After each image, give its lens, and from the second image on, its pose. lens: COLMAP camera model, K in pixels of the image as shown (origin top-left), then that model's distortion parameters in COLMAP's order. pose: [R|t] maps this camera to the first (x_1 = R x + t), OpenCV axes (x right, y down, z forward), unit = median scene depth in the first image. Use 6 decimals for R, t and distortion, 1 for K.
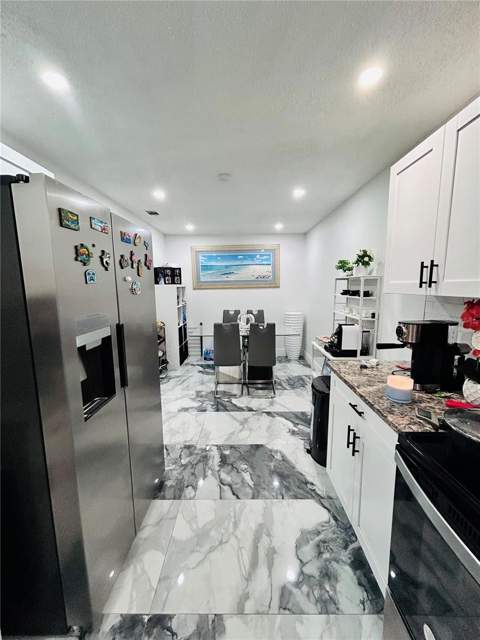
lens RADIAL K [[257.0, 0, 240.9], [0, 257.0, 319.2], [0, 0, 1]] dist [-0.000592, 0.000095]
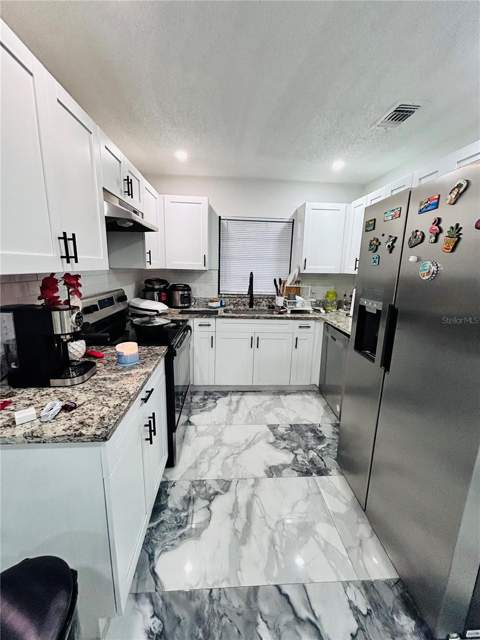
lens RADIAL K [[257.0, 0, 240.9], [0, 257.0, 319.2], [0, 0, 1]] dist [-0.000592, 0.000095]
pose [[-0.997094, -0.001805, -0.076156, 0.108446], [-0.026730, 0.944442, 0.327590, -0.138524], [0.071334, 0.328674, -0.941746, 1.090612]]
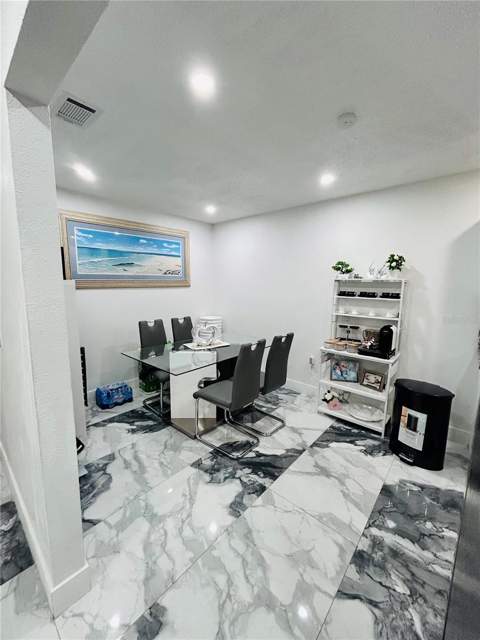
lens RADIAL K [[257.0, 0, 240.9], [0, 257.0, 319.2], [0, 0, 1]] dist [-0.000592, 0.000095]
pose [[0.654962, -0.088824, 0.750424, -0.805559], [0.080481, 0.995619, 0.047604, -0.110515], [-0.751364, 0.029216, 0.659241, 0.826470]]
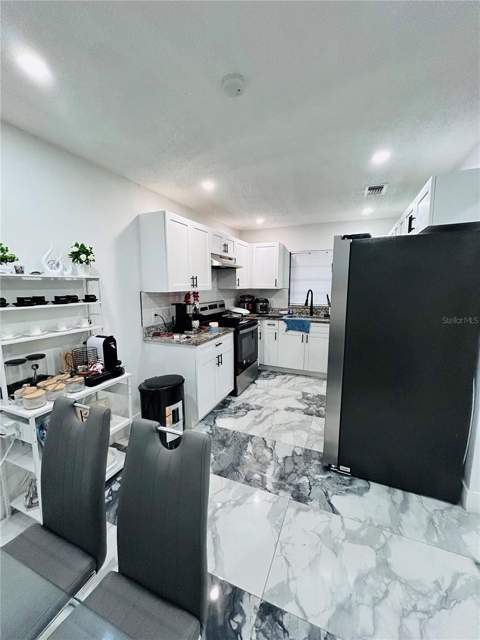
lens RADIAL K [[257.0, 0, 240.9], [0, 257.0, 319.2], [0, 0, 1]] dist [-0.000592, 0.000095]
pose [[-0.923311, -0.042148, 0.381733, -0.317100], [0.059637, 0.966168, 0.250924, -0.225964], [-0.379394, 0.254446, -0.889560, 1.665721]]
